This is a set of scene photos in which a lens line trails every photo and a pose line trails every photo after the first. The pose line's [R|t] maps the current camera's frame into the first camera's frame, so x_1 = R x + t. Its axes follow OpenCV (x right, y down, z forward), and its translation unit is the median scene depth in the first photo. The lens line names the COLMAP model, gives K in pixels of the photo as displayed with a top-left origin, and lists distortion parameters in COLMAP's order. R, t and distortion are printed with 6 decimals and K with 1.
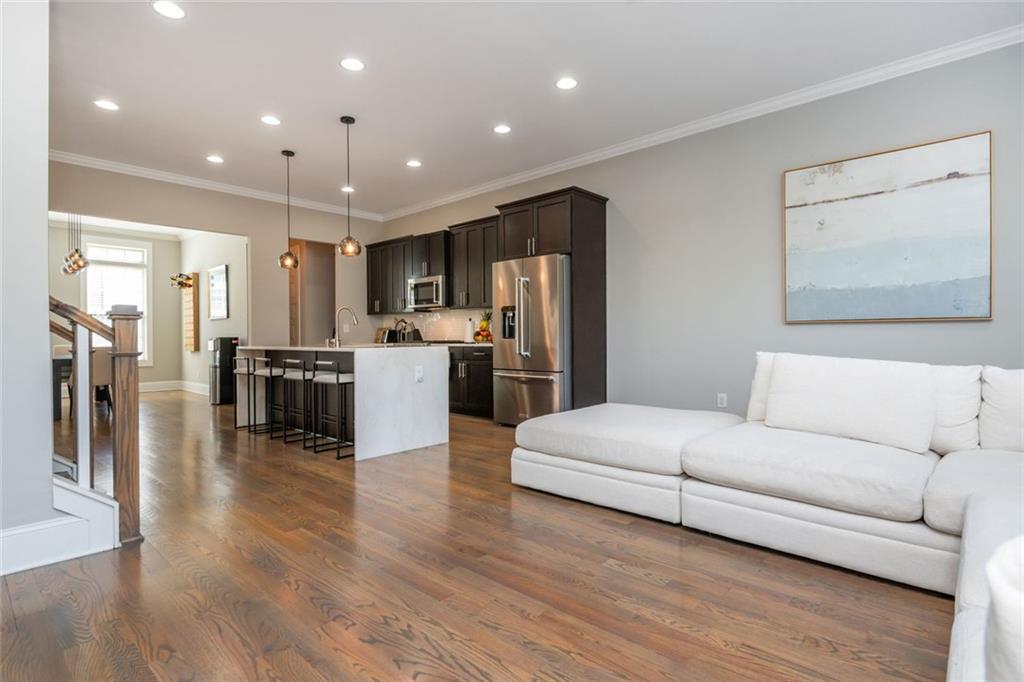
lens RADIAL K [[508.4, 0, 512.0], [0, 508.4, 341.0], [0, 0, 1]] dist [-0.001513, -0.000206]
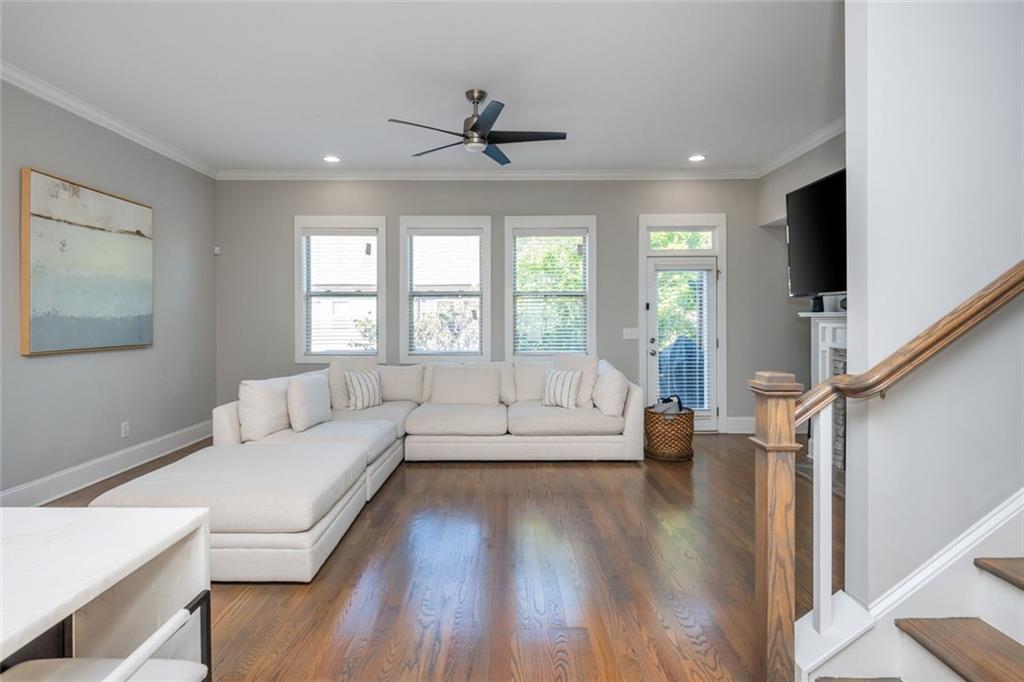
lens RADIAL K [[517.1, 0, 507.8], [0, 517.1, 321.5], [0, 0, 1]] dist [0.000114, 0.000030]
pose [[-0.672647, 0.000780, 0.739963, -0.621619], [0.008024, 0.999948, 0.006240, -0.092319], [-0.739920, 0.010134, -0.672618, 1.042389]]
